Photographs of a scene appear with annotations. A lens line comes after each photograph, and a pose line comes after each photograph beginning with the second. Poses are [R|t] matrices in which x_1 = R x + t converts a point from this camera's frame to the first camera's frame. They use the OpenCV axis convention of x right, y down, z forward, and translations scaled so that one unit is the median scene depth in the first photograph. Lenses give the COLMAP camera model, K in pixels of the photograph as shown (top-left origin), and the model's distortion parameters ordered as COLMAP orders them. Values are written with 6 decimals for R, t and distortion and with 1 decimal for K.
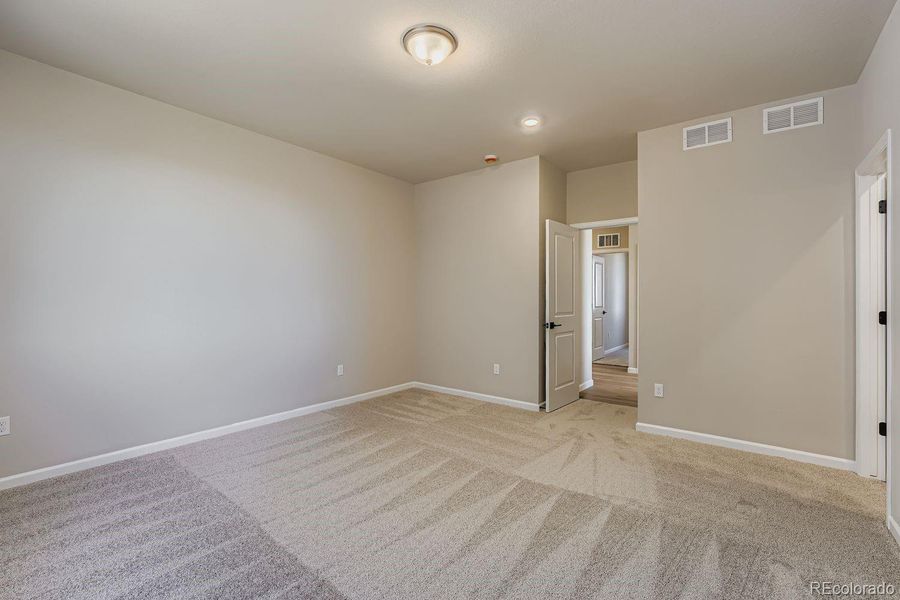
lens RADIAL K [[379.9, 0, 453.6], [0, 379.9, 299.5], [0, 0, 1]] dist [-0.011691, 0.000435]
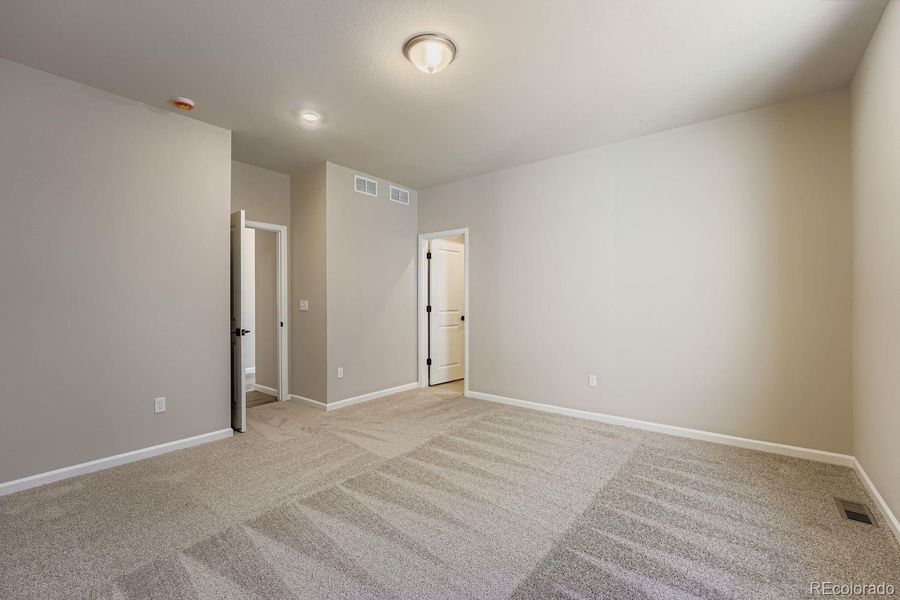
lens RADIAL K [[379.9, 0, 453.6], [0, 379.9, 299.5], [0, 0, 1]] dist [-0.011691, 0.000435]
pose [[0.036568, 0.004810, 0.999320, -0.687579], [0.012037, 0.999914, -0.005253, 0.005543], [-0.999259, 0.012221, 0.036507, 0.561609]]
